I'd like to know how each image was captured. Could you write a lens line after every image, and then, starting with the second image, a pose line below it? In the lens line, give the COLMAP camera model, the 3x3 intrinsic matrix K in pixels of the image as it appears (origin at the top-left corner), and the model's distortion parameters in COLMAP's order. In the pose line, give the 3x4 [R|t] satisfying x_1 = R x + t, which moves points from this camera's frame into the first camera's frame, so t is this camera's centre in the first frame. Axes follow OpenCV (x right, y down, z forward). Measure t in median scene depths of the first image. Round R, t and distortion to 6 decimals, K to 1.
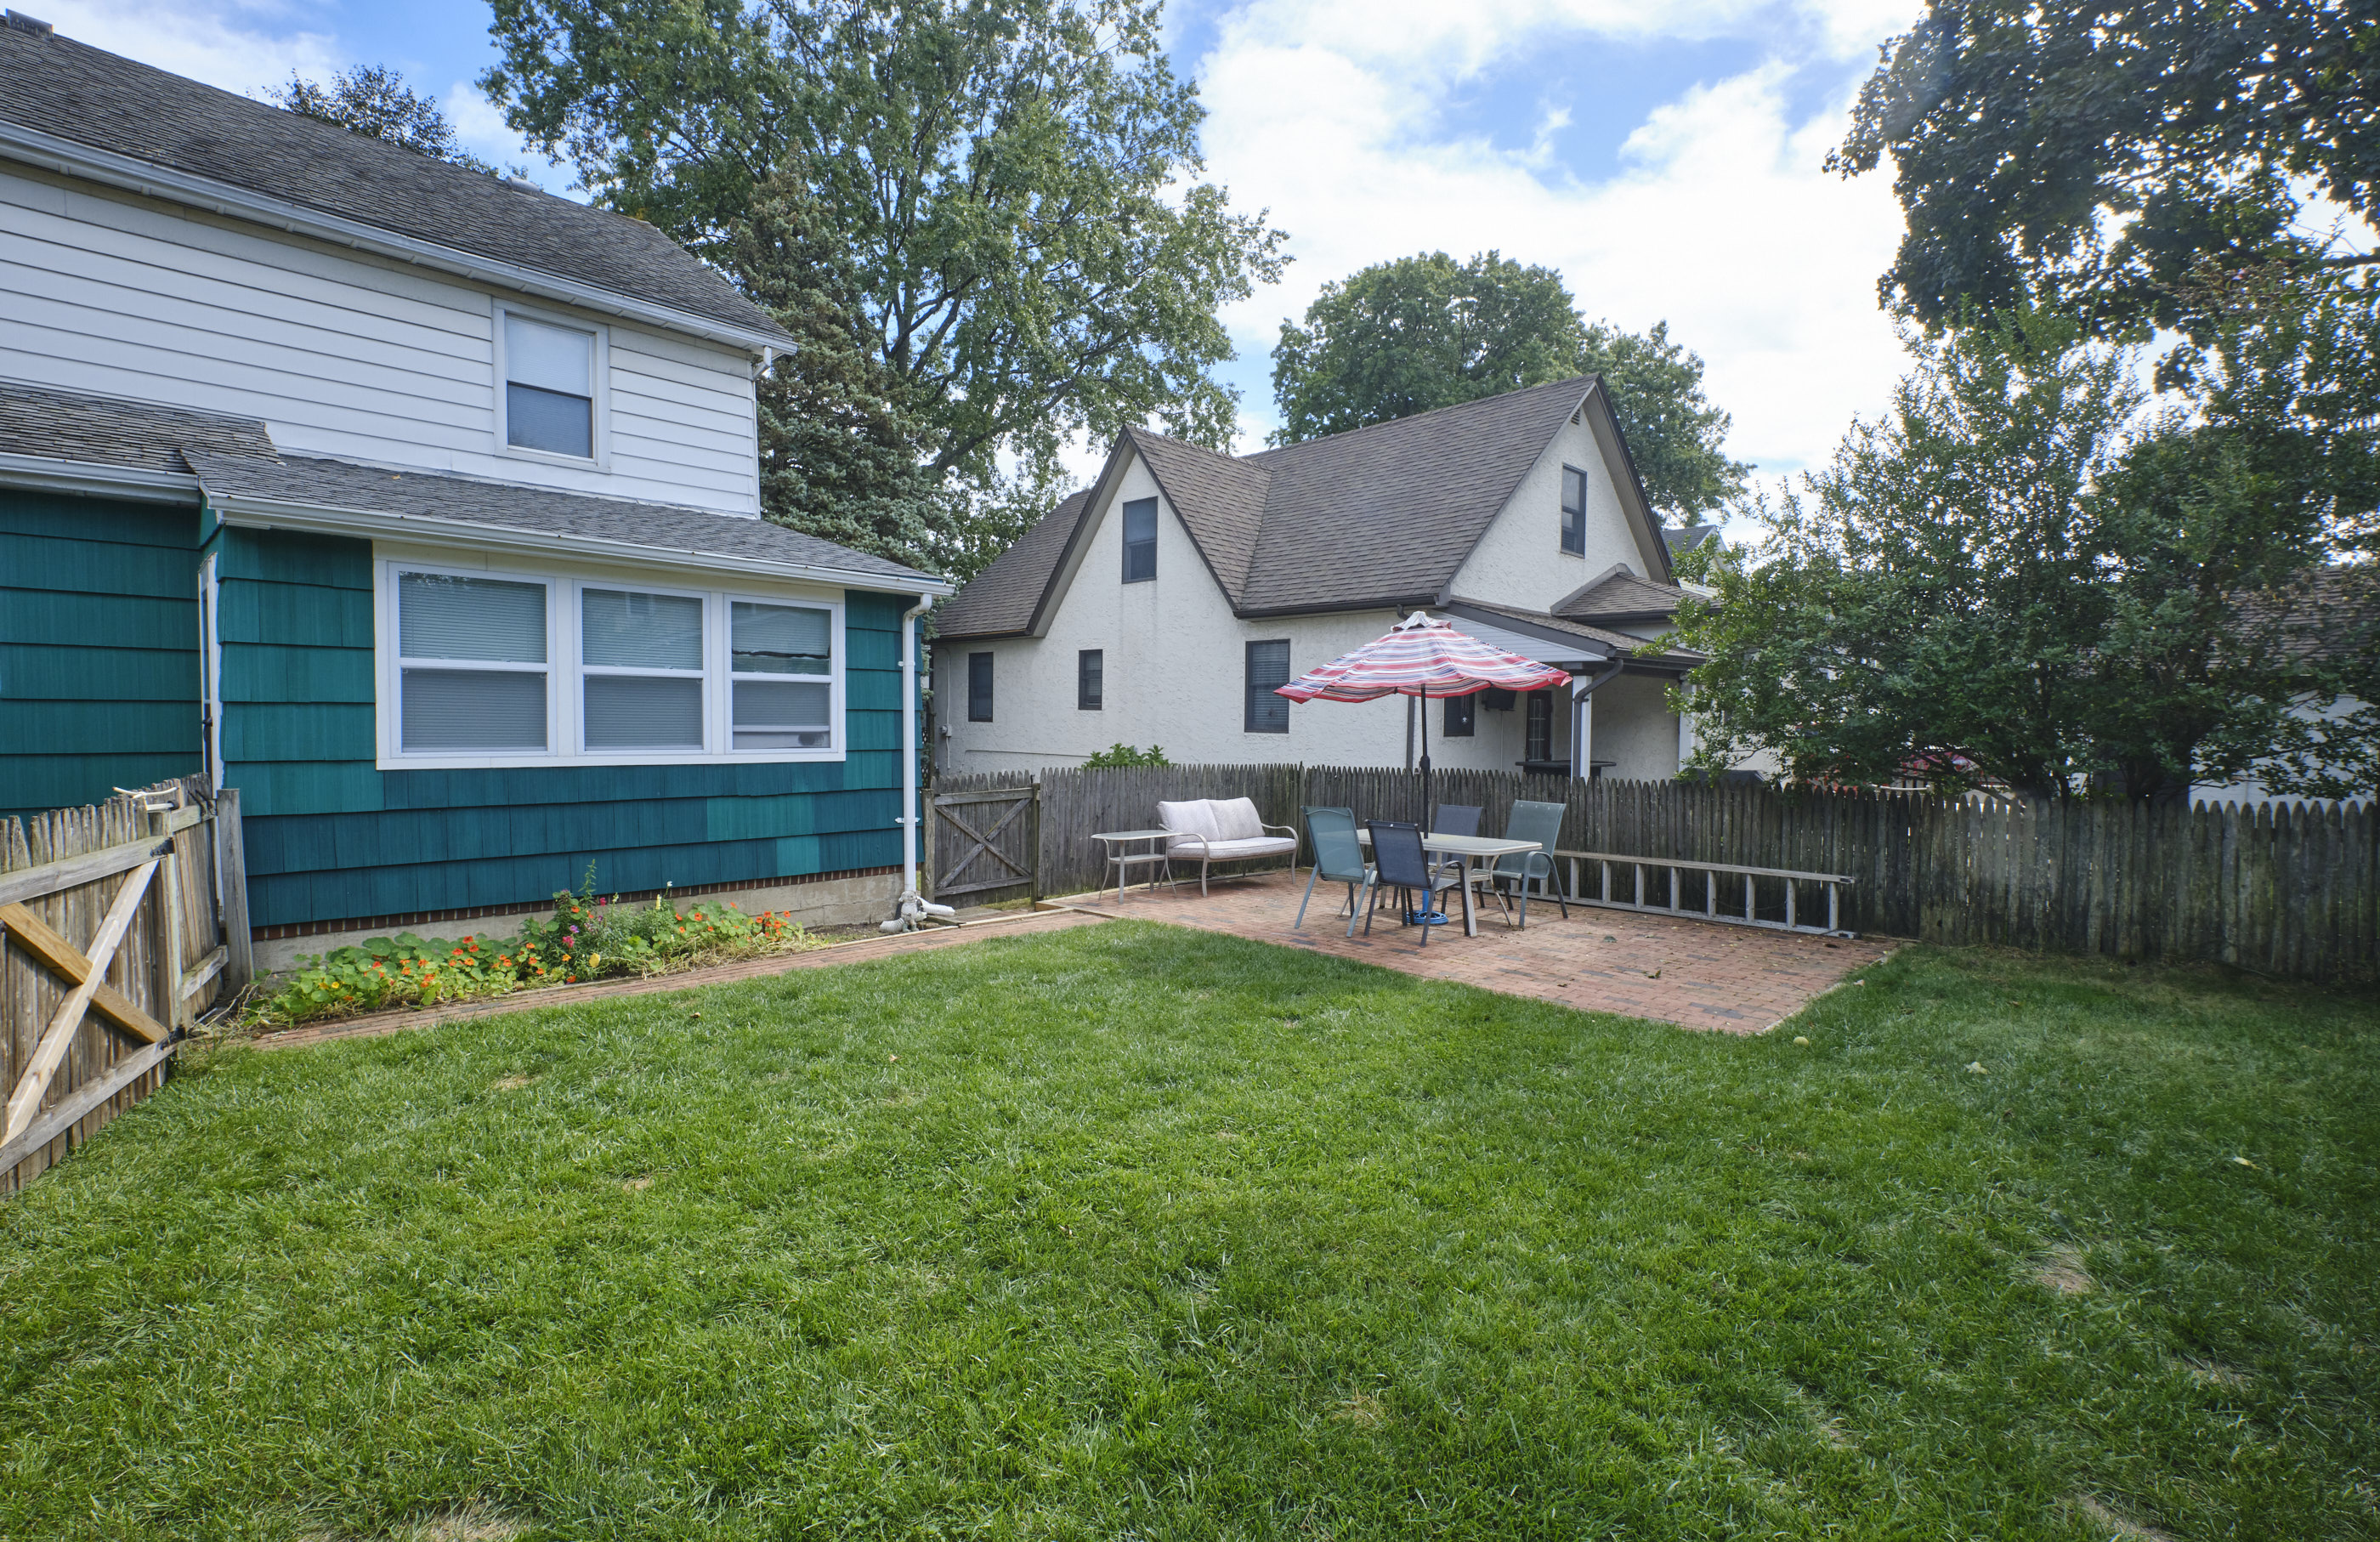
lens RADIAL K [[1050.0, 0, 1192.3], [0, 1050.0, 760.5], [0, 0, 1]] dist [0.003546, -0.000460]
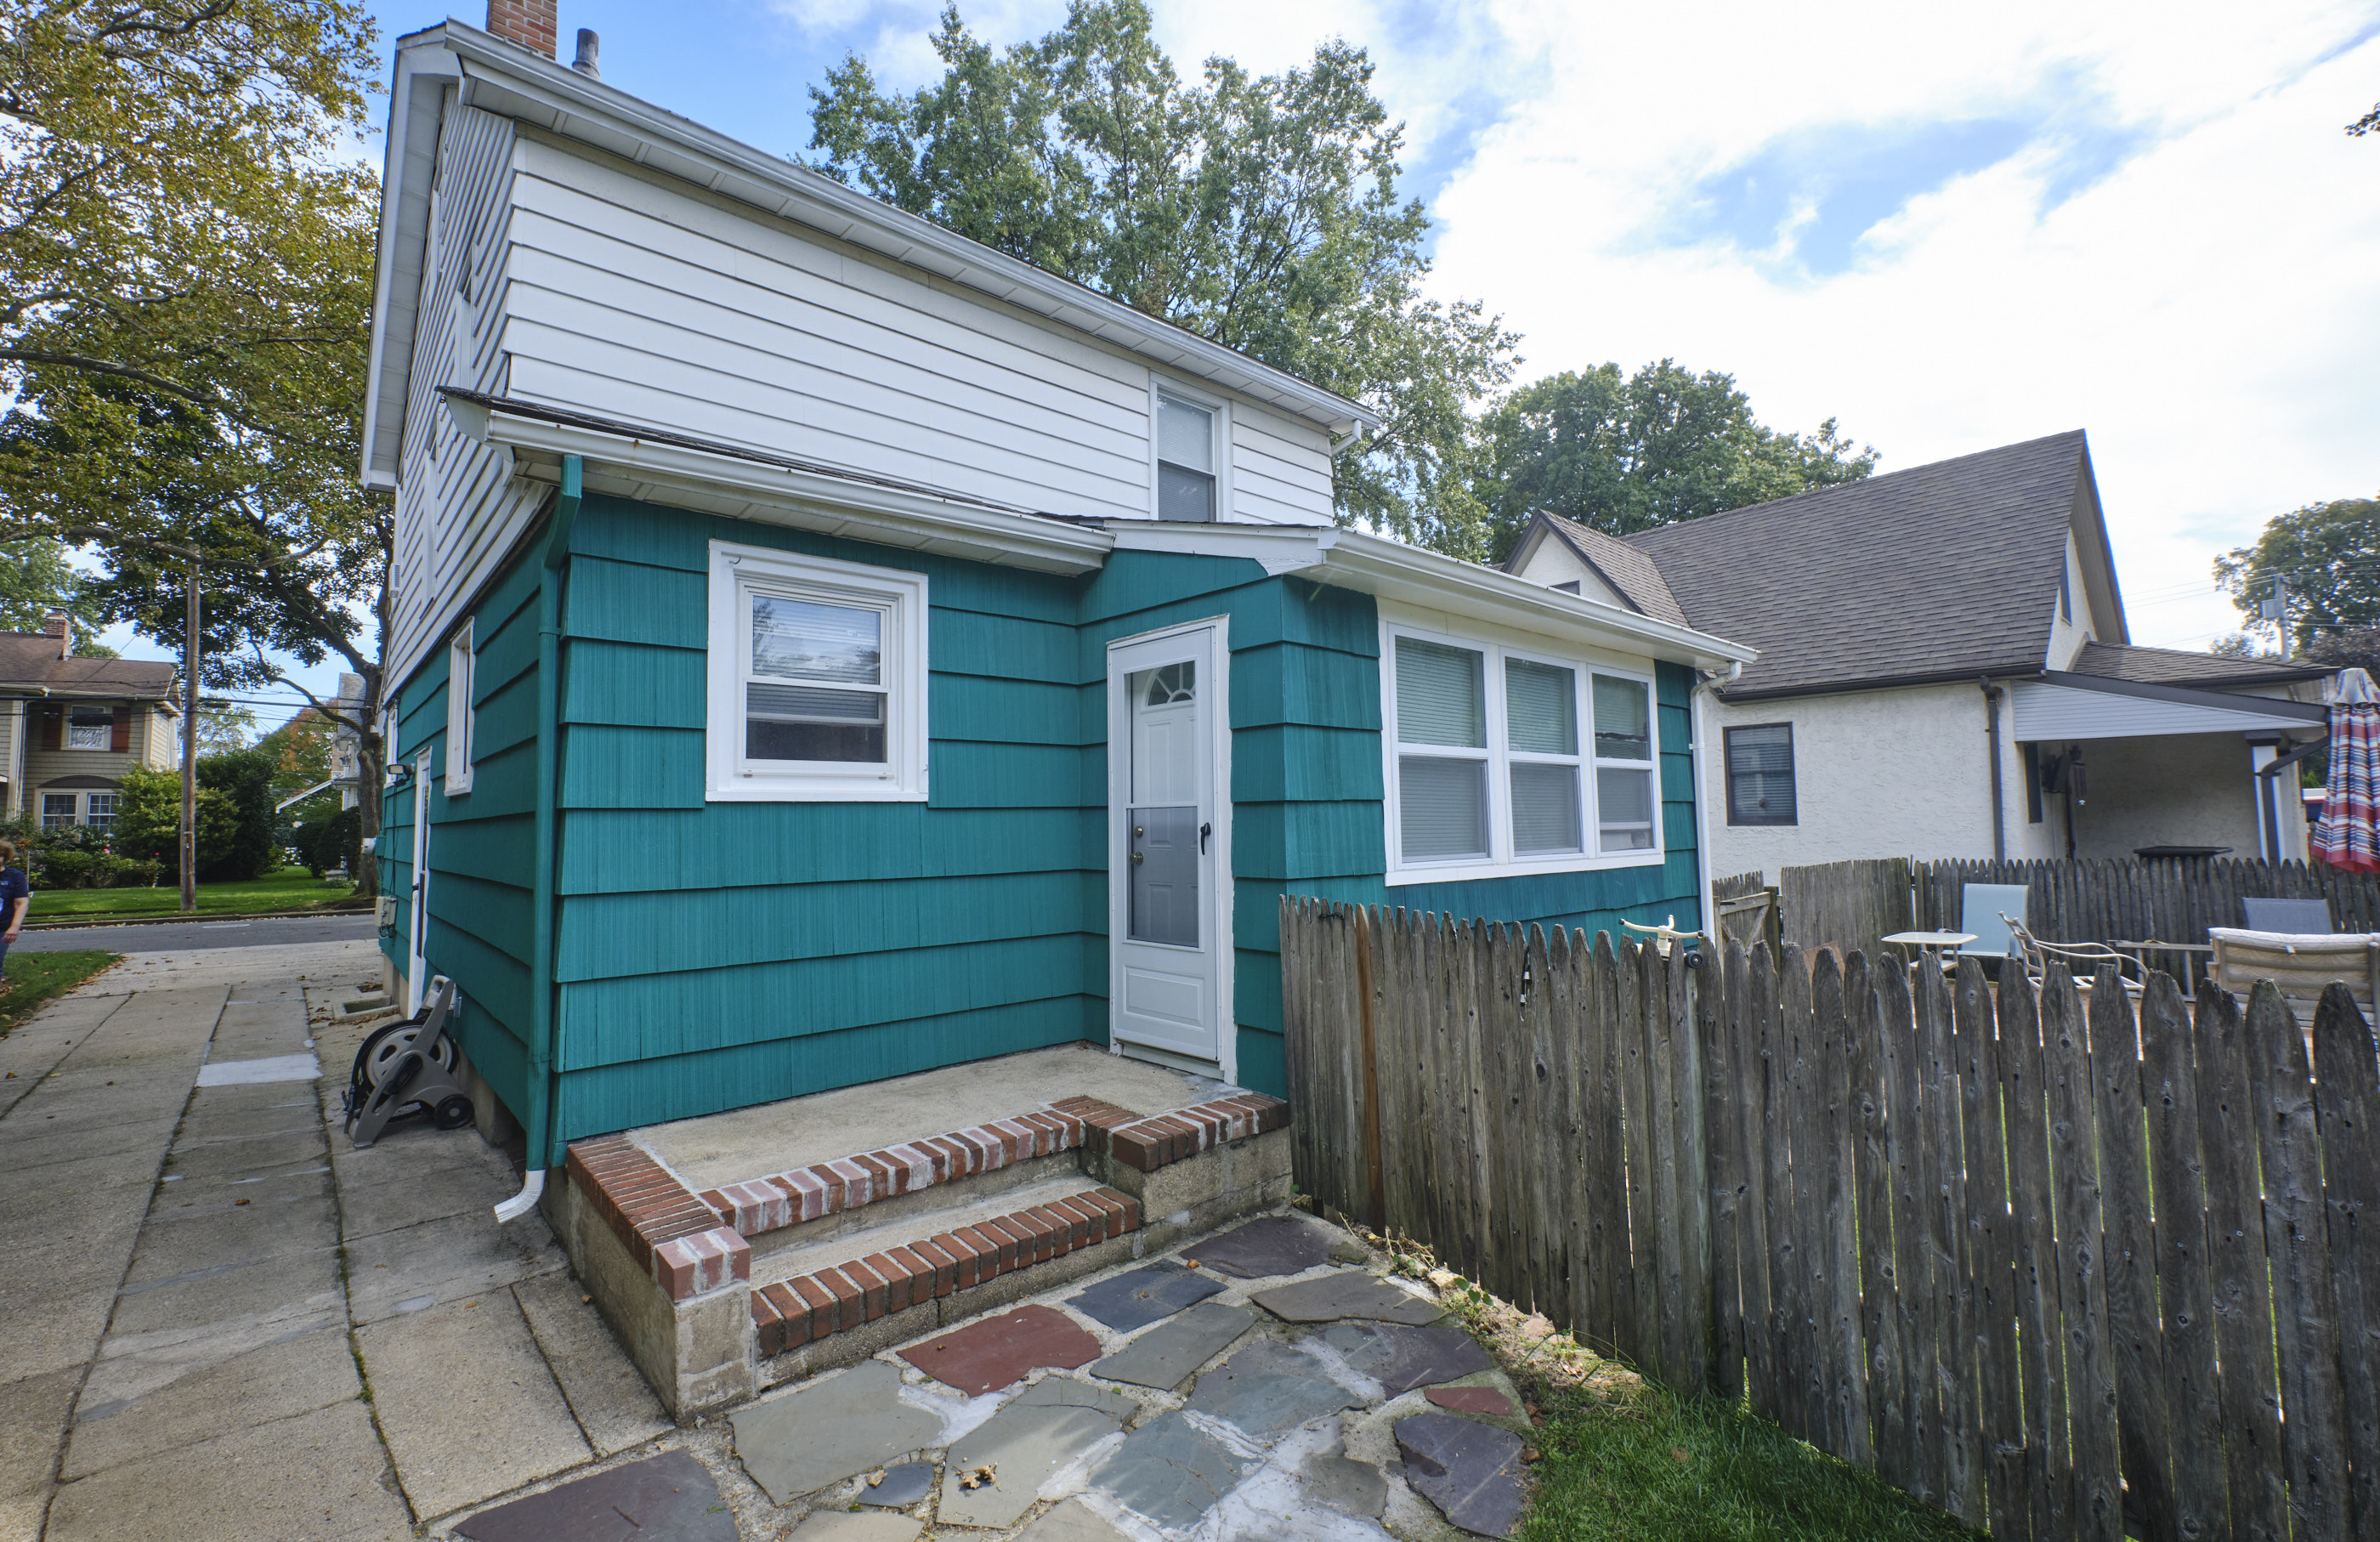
lens RADIAL K [[1001.5, 0, 1189.5], [0, 1001.5, 760.3], [0, 0, 1]] dist [0.001308, -0.004448]
pose [[0.997307, -0.031624, -0.066168, -0.582662], [0.024502, 0.994084, -0.105812, -0.005886], [0.069122, 0.103906, 0.992182, 0.166317]]
